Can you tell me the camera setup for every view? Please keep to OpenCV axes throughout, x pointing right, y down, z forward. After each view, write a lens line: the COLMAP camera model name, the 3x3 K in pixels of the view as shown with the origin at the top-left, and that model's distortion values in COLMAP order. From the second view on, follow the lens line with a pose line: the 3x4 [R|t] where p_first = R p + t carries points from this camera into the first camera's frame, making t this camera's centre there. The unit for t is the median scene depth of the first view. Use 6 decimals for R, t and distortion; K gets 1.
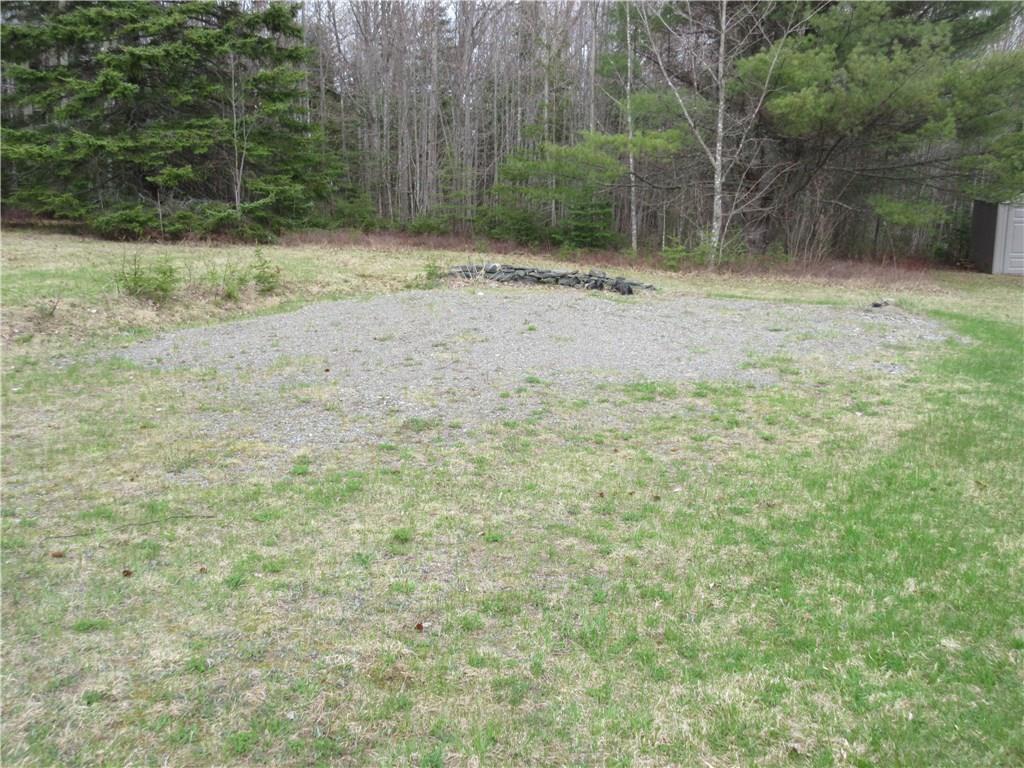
lens RADIAL K [[994.6, 0, 512.5], [0, 994.6, 381.7], [0, 0, 1]] dist [-0.016456, 0.000000]
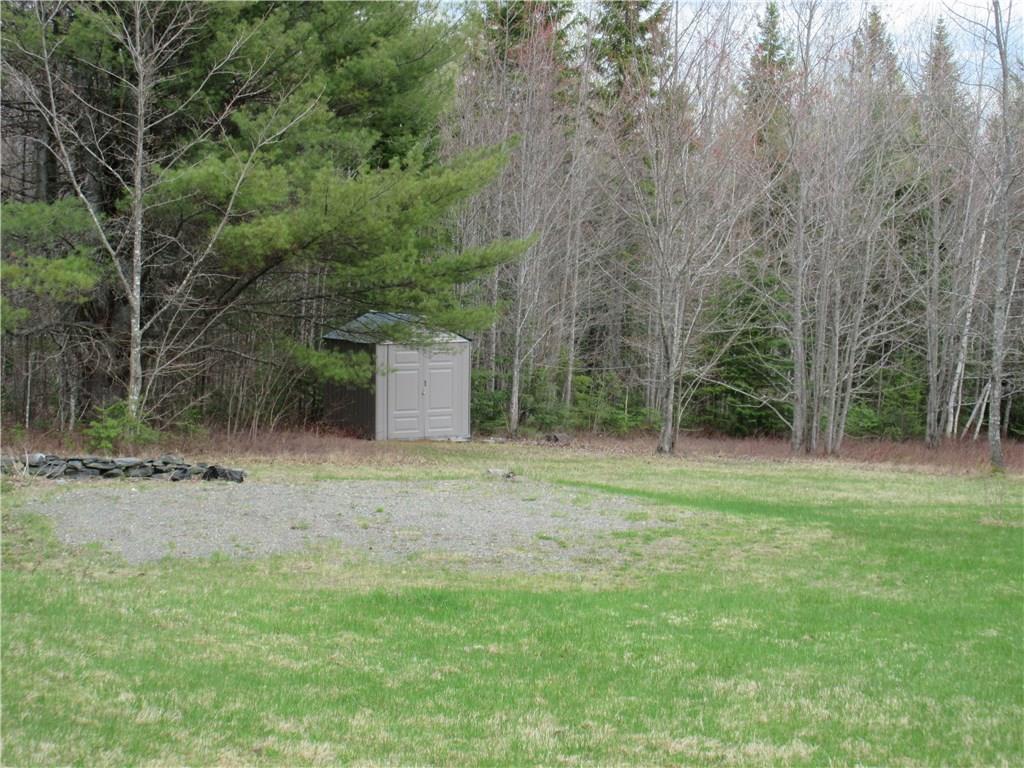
lens RADIAL K [[2351.9, 0, 512.1], [0, 2351.9, 384.2], [0, 0, 1]] dist [0.053515, 0.000000]
pose [[0.750168, -0.027600, 0.660671, -0.707985], [0.119330, 0.988375, -0.094205, 0.029628], [-0.650391, 0.149508, 0.744741, -0.428056]]
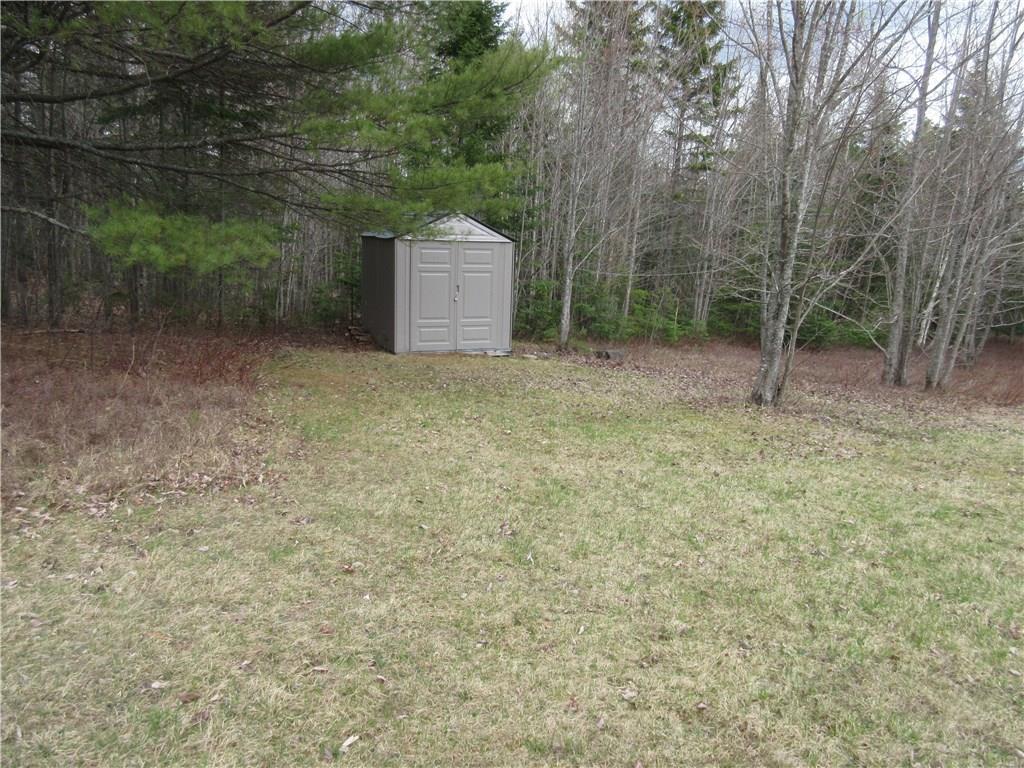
lens RADIAL K [[765.1, 0, 512.2], [0, 765.1, 381.3], [0, 0, 1]] dist [-0.004857, -0.000498]
pose [[0.830714, -0.063163, 0.553104, 0.346170], [0.074983, 0.997184, 0.001259, -0.106933], [-0.551626, 0.040428, 0.833111, 0.695555]]
